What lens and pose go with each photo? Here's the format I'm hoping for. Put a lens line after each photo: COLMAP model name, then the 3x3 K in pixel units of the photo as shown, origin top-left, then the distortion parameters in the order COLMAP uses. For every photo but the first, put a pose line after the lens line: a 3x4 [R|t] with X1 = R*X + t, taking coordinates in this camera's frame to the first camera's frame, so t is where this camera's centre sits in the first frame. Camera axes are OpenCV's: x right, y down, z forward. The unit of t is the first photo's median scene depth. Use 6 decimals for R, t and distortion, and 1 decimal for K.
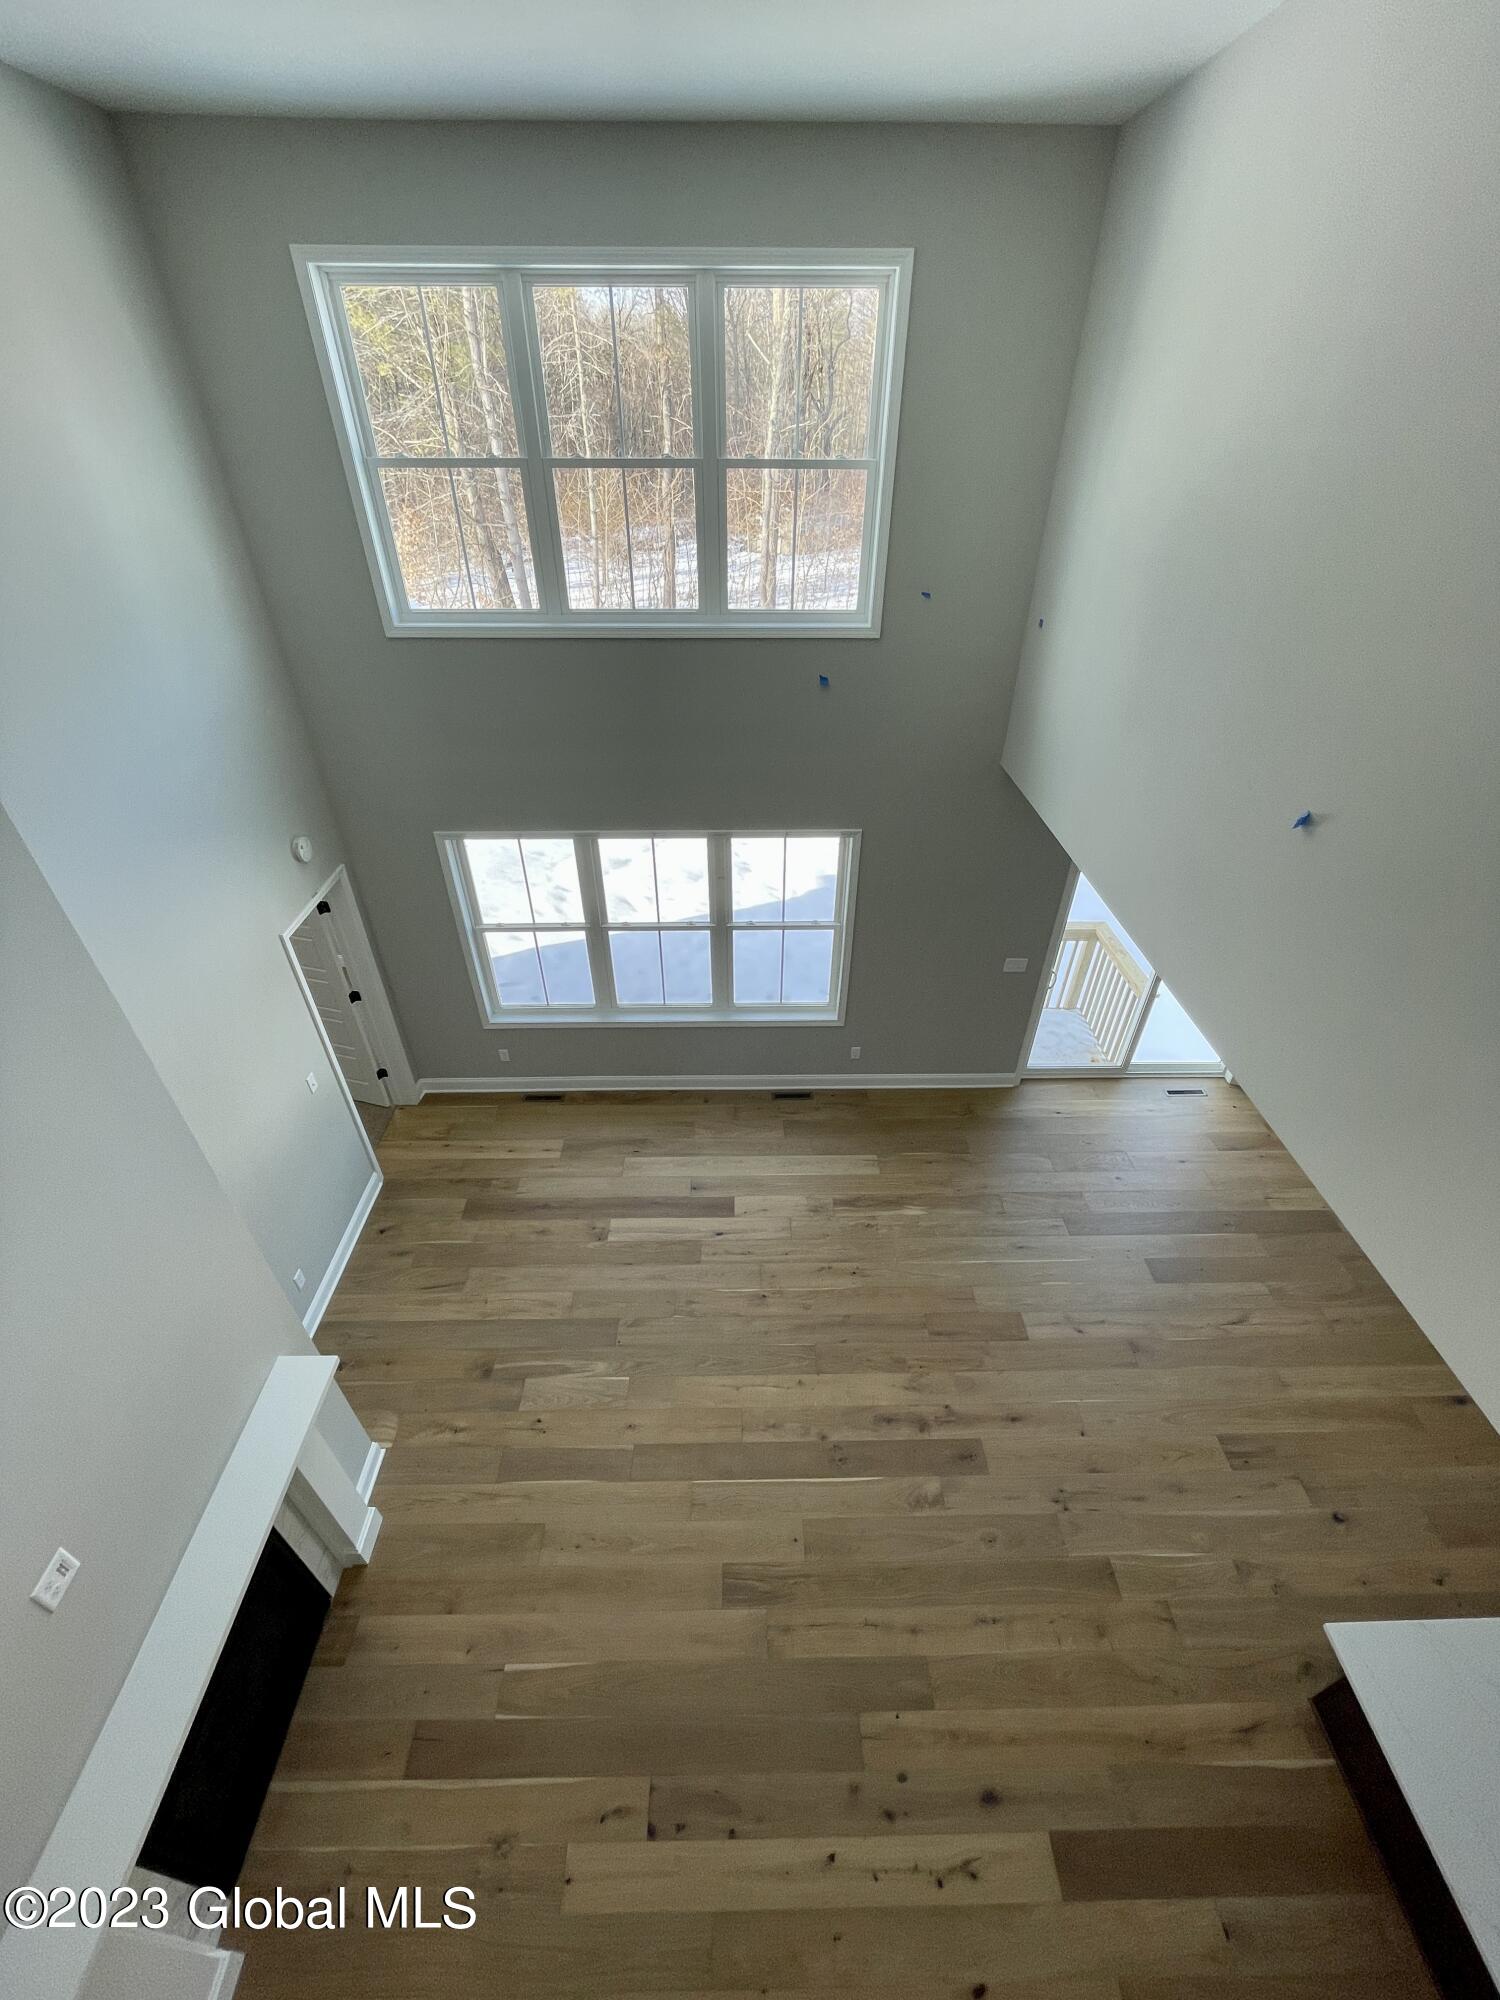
lens RADIAL K [[808.1, 0, 757.6], [0, 808.1, 999.0], [0, 0, 1]] dist [-0.001495, -0.000984]
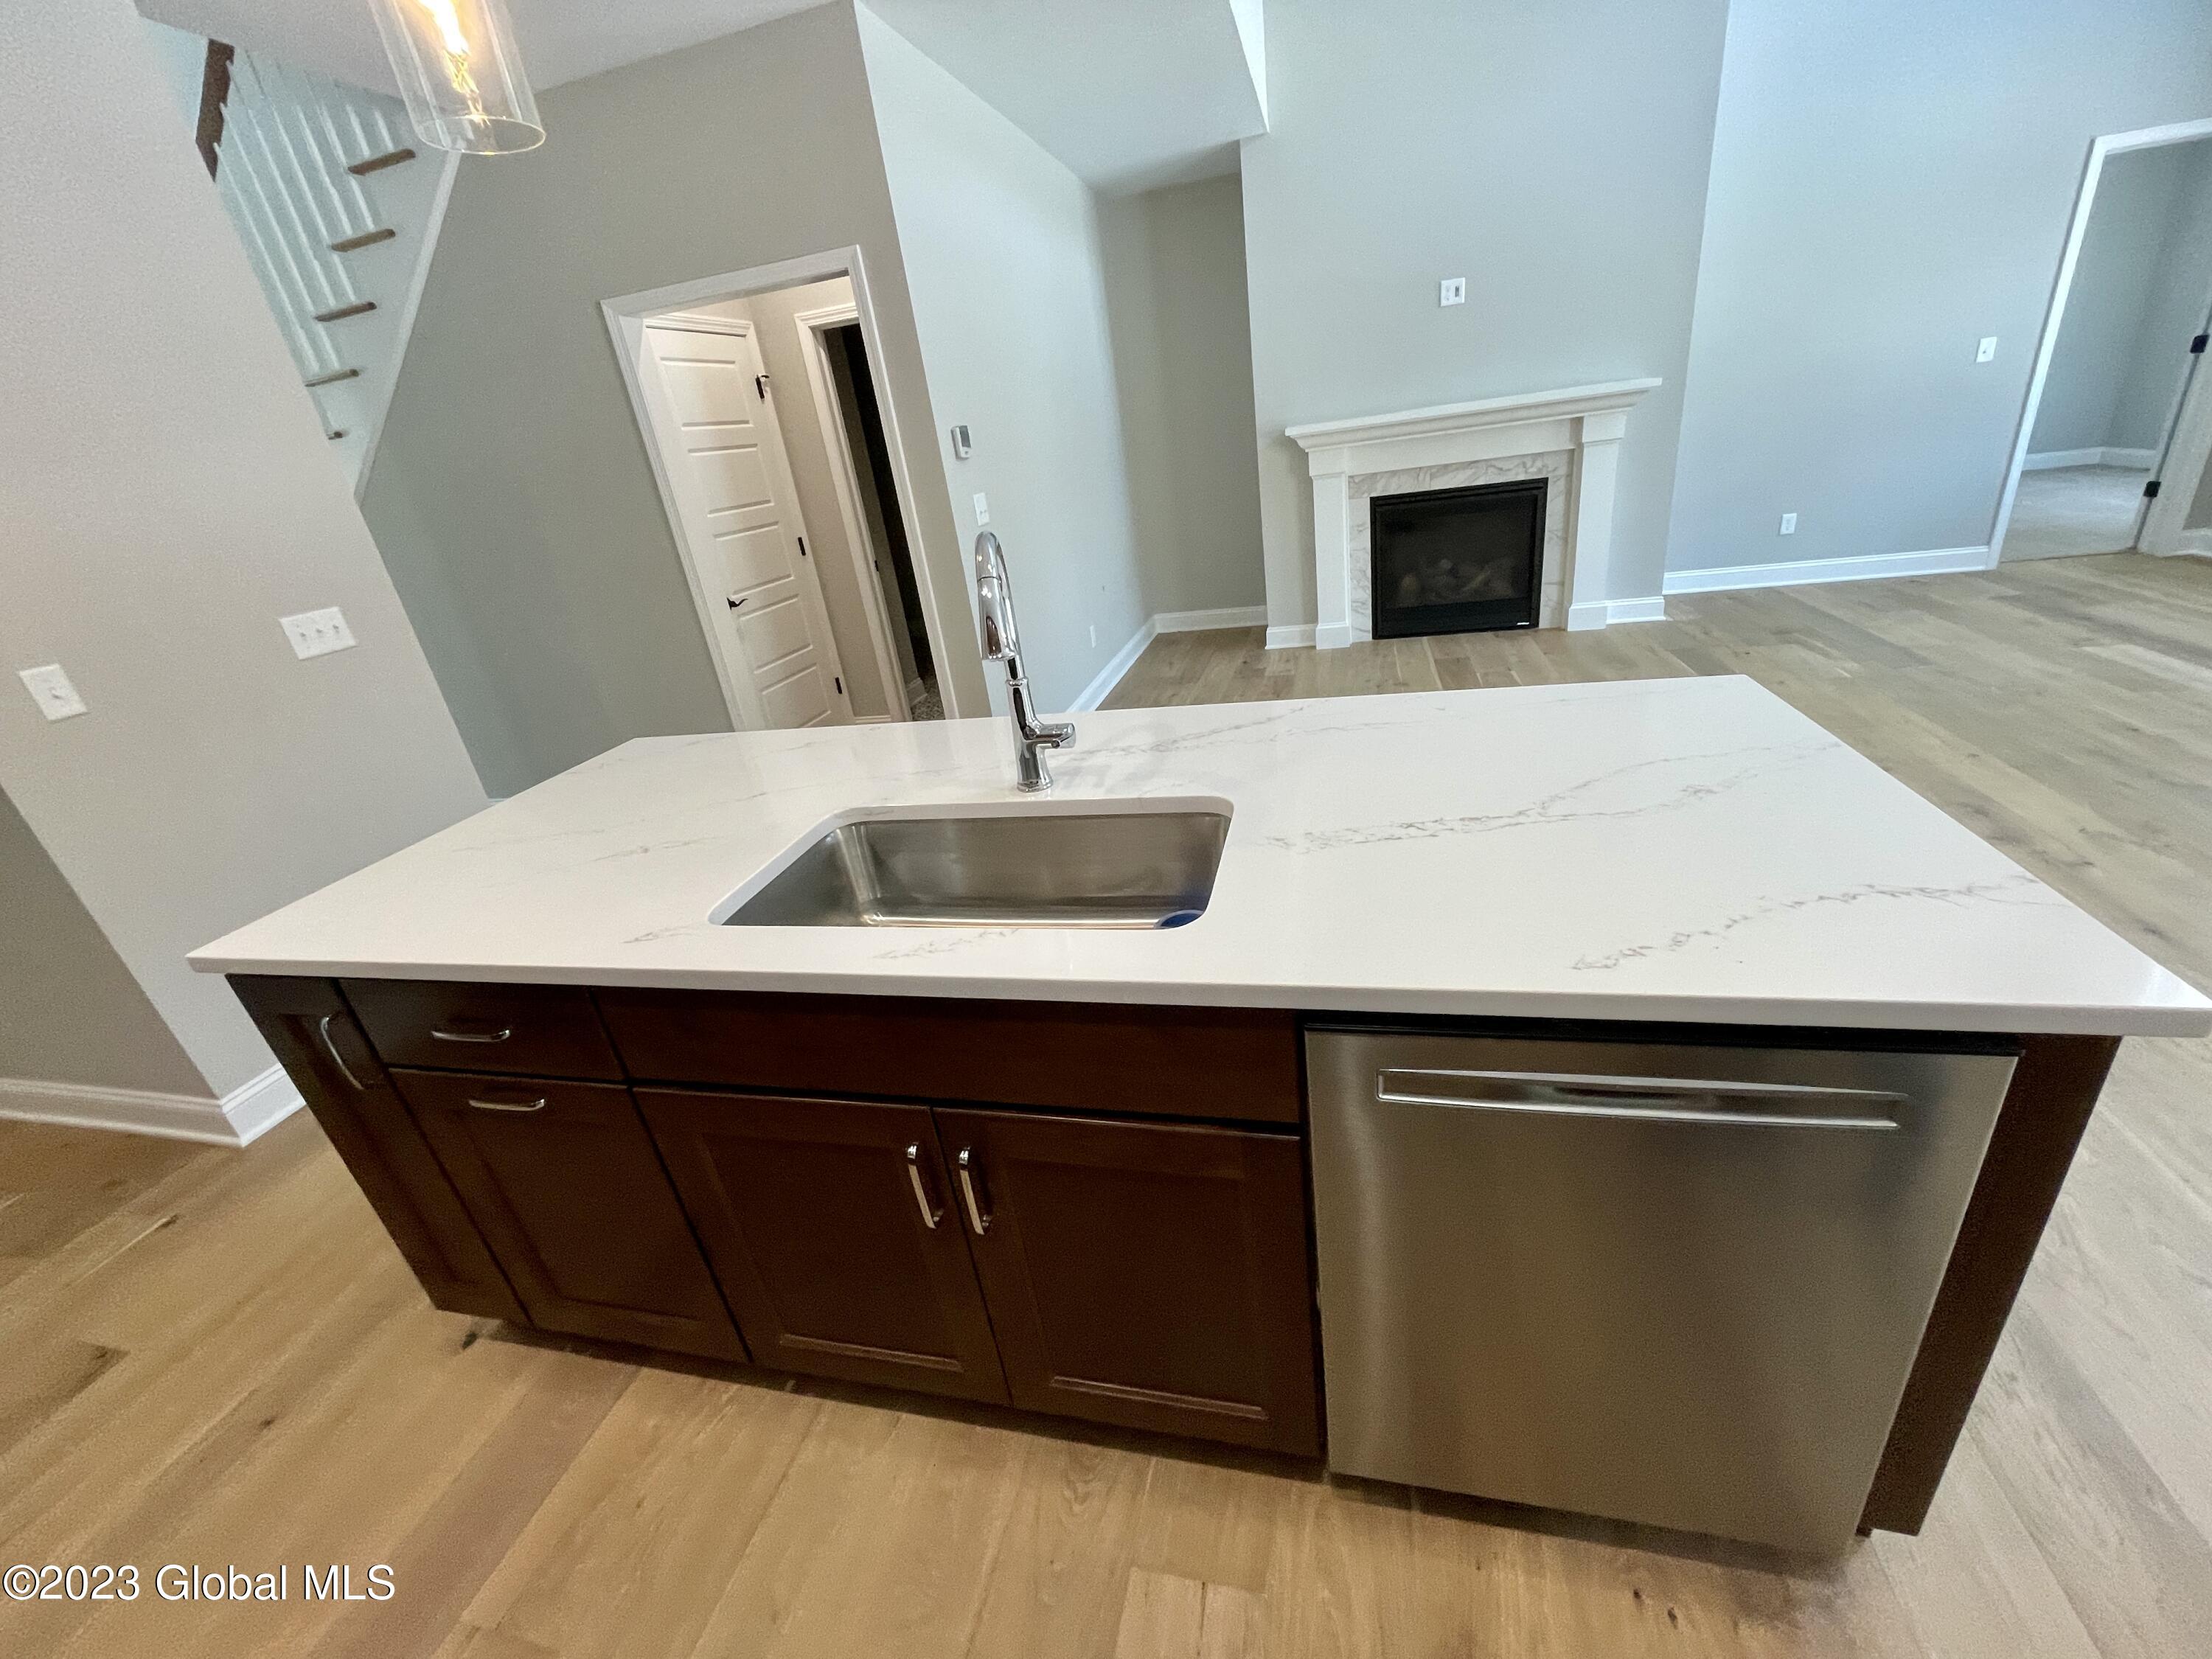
lens RADIAL K [[893.7, 0, 1106.2], [0, 893.7, 827.4], [0, 0, 1]] dist [-0.001495, -0.000984]
pose [[-0.252875, 0.422001, -0.870614, 0.871064], [-0.461685, 0.738162, 0.491898, 0.514026], [0.850236, 0.526338, 0.008169, 0.494526]]
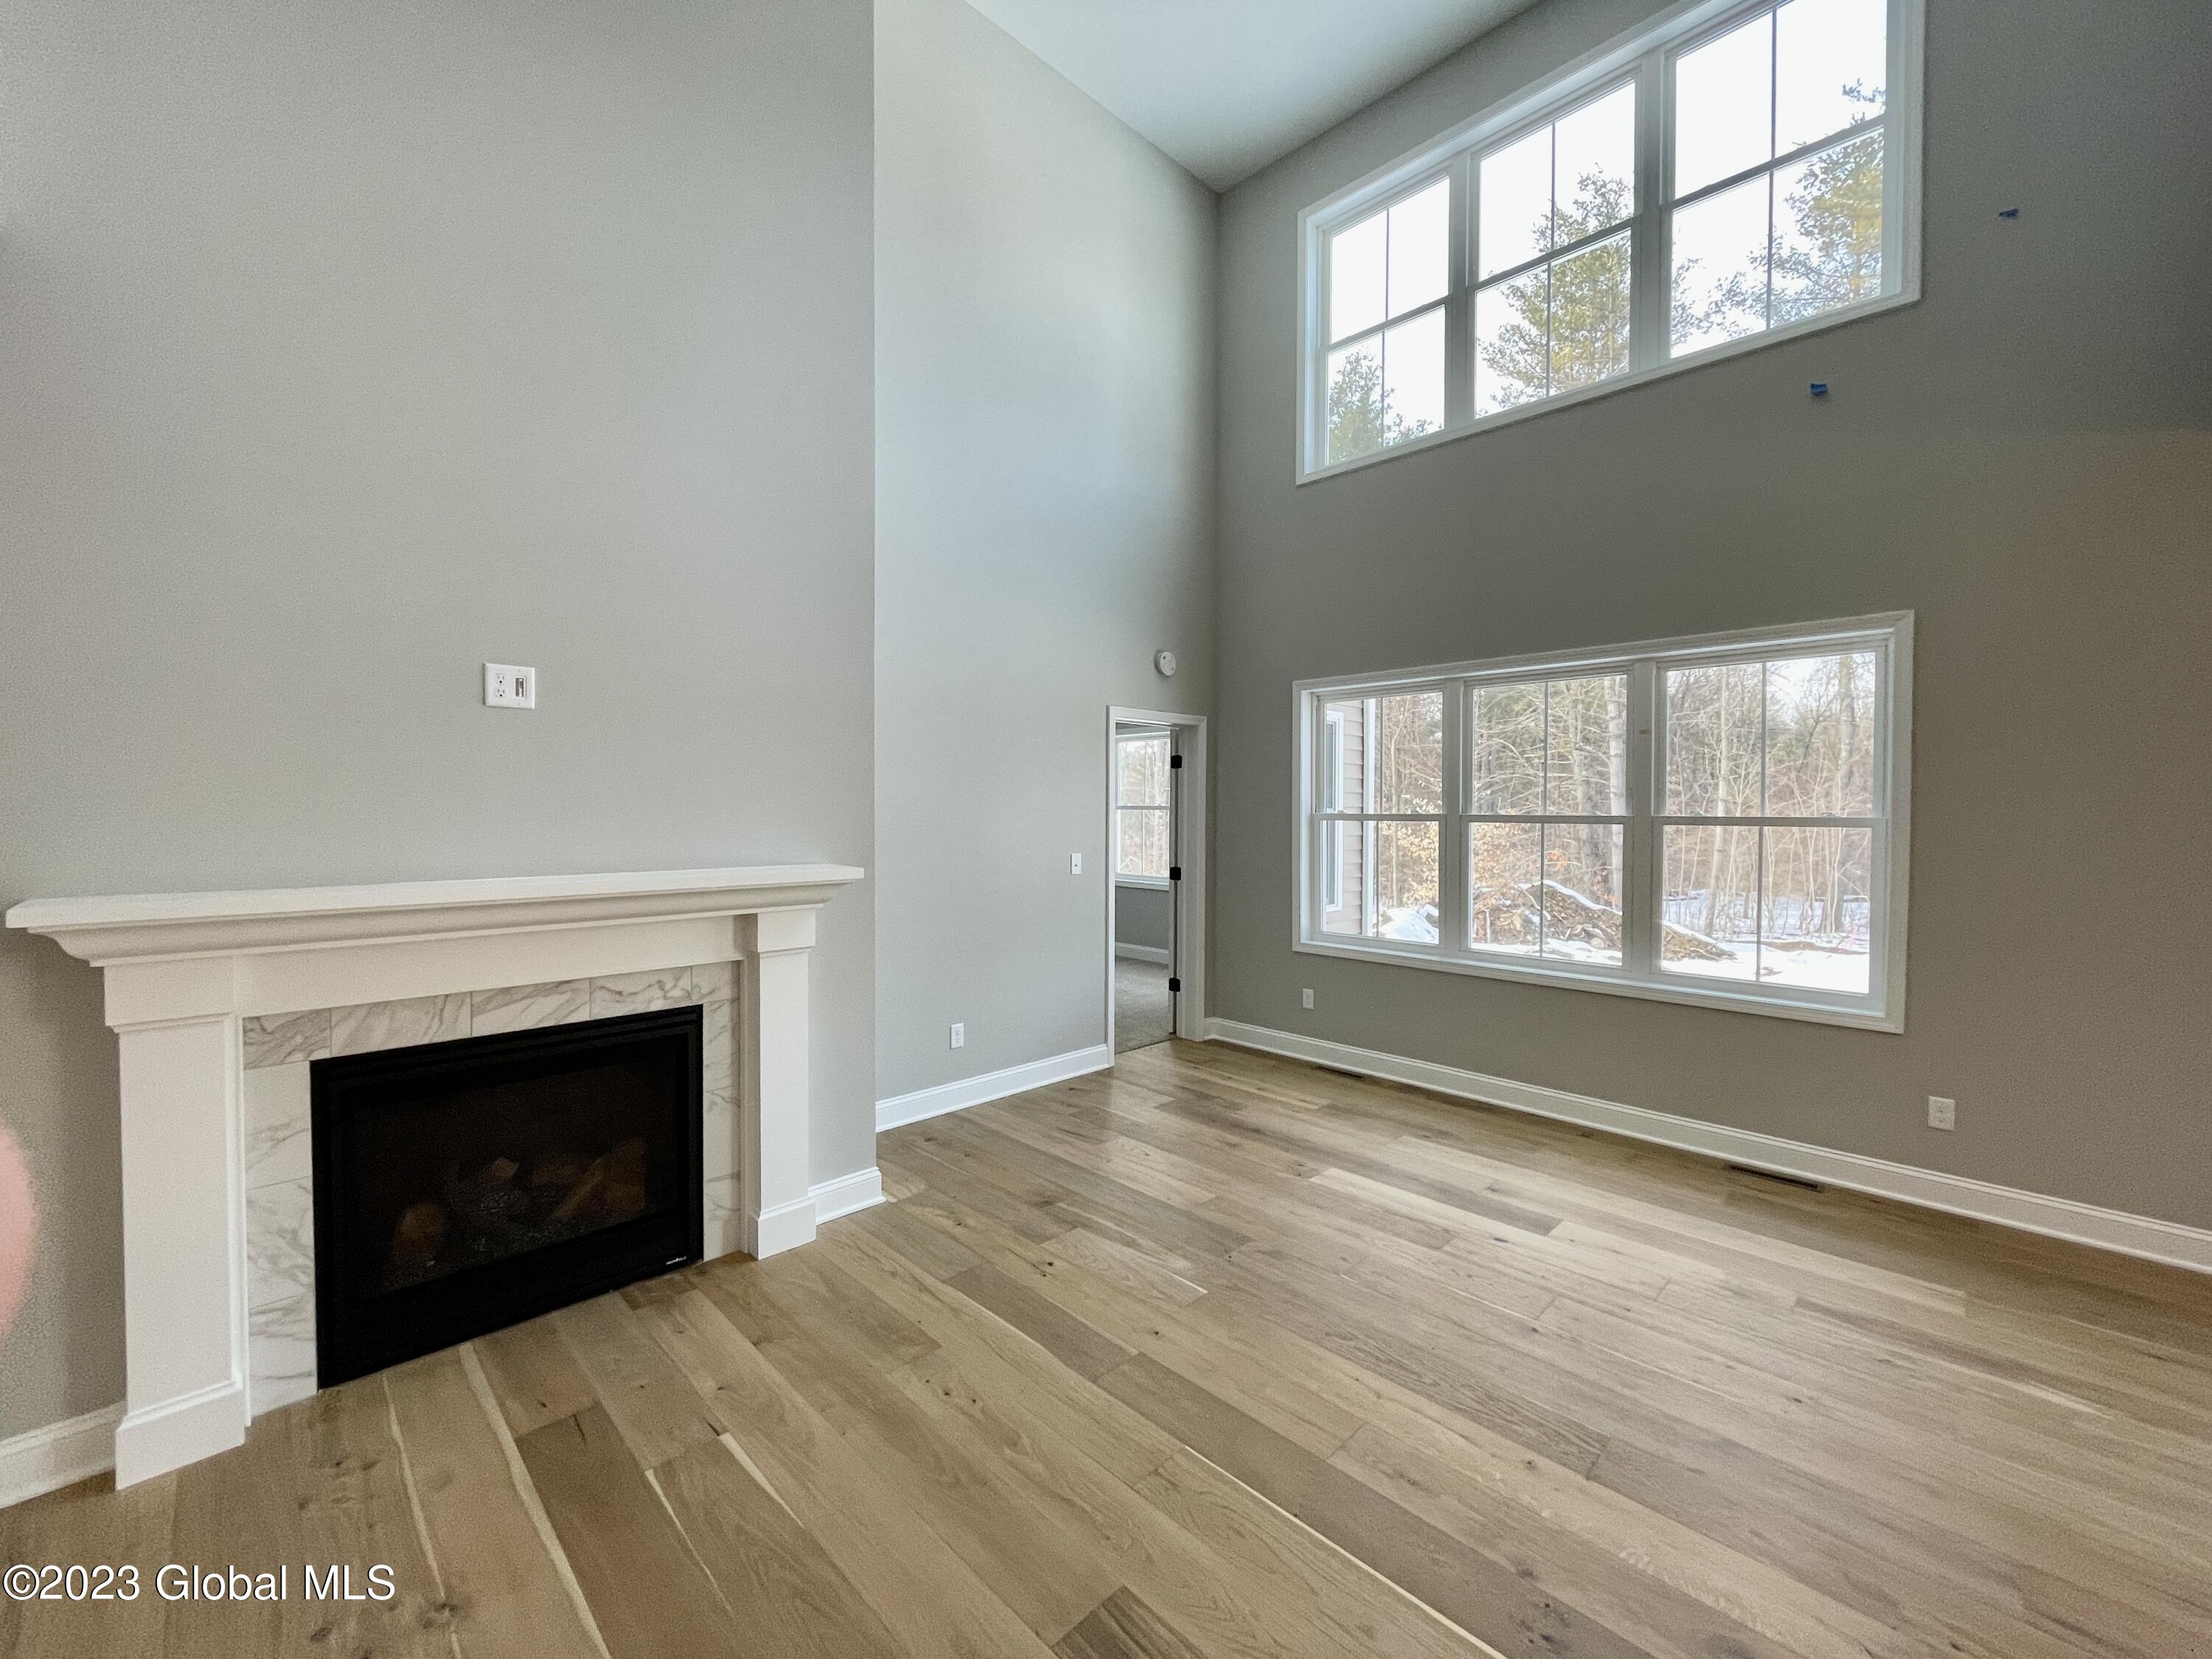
lens RADIAL K [[893.7, 0, 1111.4], [0, 893.7, 823.3], [0, 0, 1]] dist [-0.001495, -0.000984]
pose [[0.691316, 0.011105, -0.722467, 0.237658], [-0.428215, 0.811668, -0.397275, 0.508940], [0.581992, 0.584014, 0.565874, 0.469824]]
